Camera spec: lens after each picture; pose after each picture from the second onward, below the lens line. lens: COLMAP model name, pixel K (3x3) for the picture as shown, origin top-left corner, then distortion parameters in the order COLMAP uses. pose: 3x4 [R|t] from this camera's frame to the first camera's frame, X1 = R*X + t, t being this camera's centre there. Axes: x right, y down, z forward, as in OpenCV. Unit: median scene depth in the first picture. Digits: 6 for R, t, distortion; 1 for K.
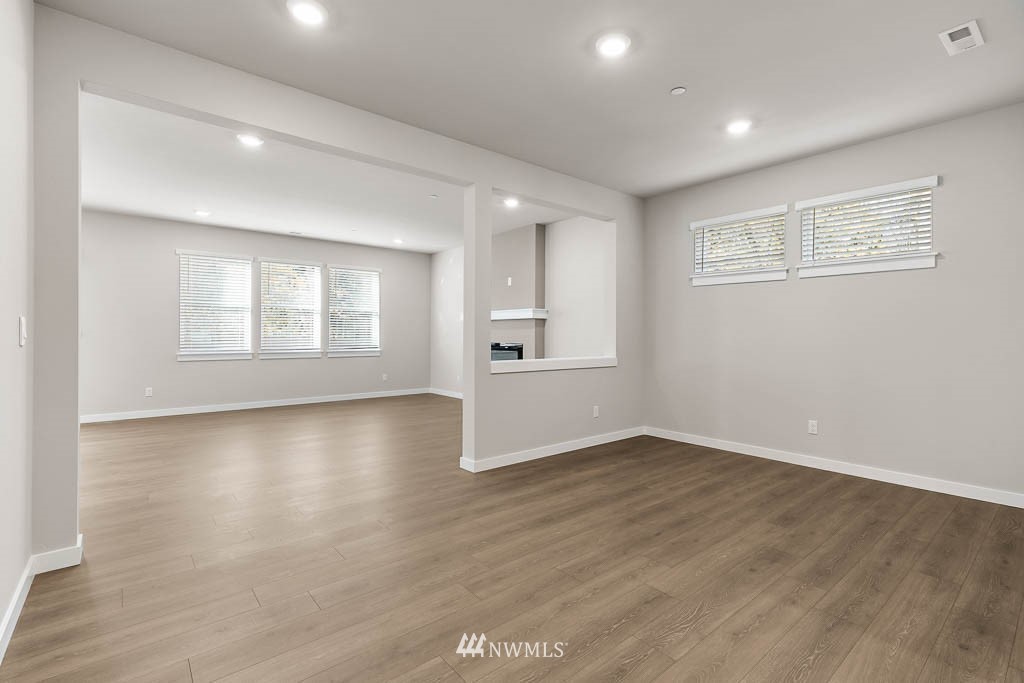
lens RADIAL K [[472.3, 0, 539.0], [0, 472.3, 337.7], [0, 0, 1]] dist [-0.001012, -0.000315]
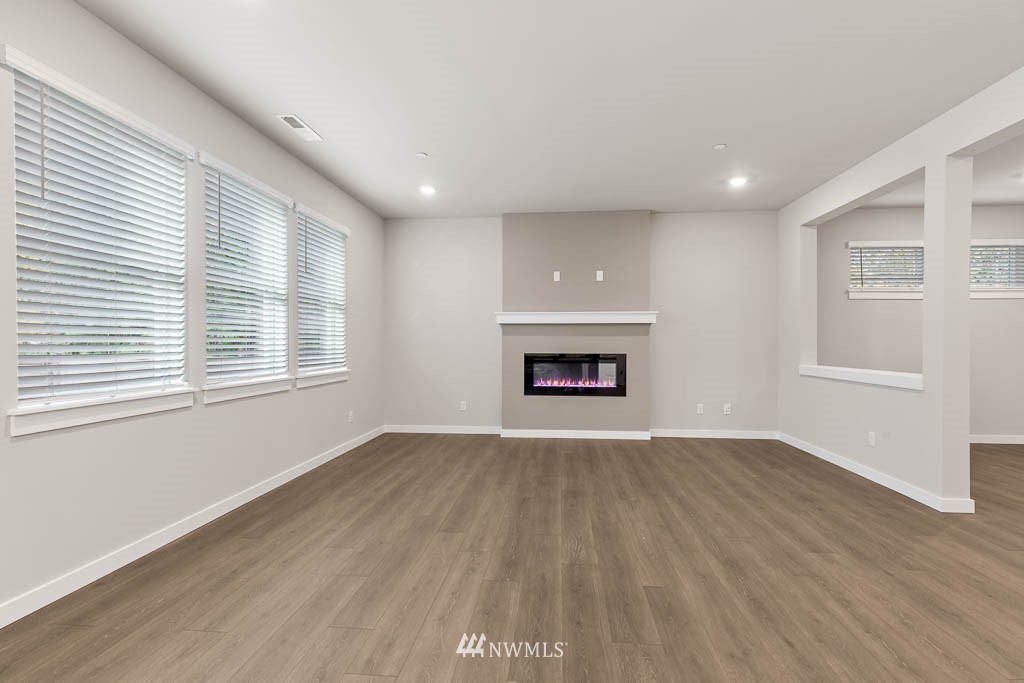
lens RADIAL K [[443.1, 0, 497.4], [0, 443.1, 334.6], [0, 0, 1]] dist [0.001221, 0.000119]
pose [[0.724807, 0.012415, 0.688840, -0.669206], [0.002592, 0.999781, -0.020746, -0.005261], [-0.688947, 0.016822, 0.724616, 0.562497]]
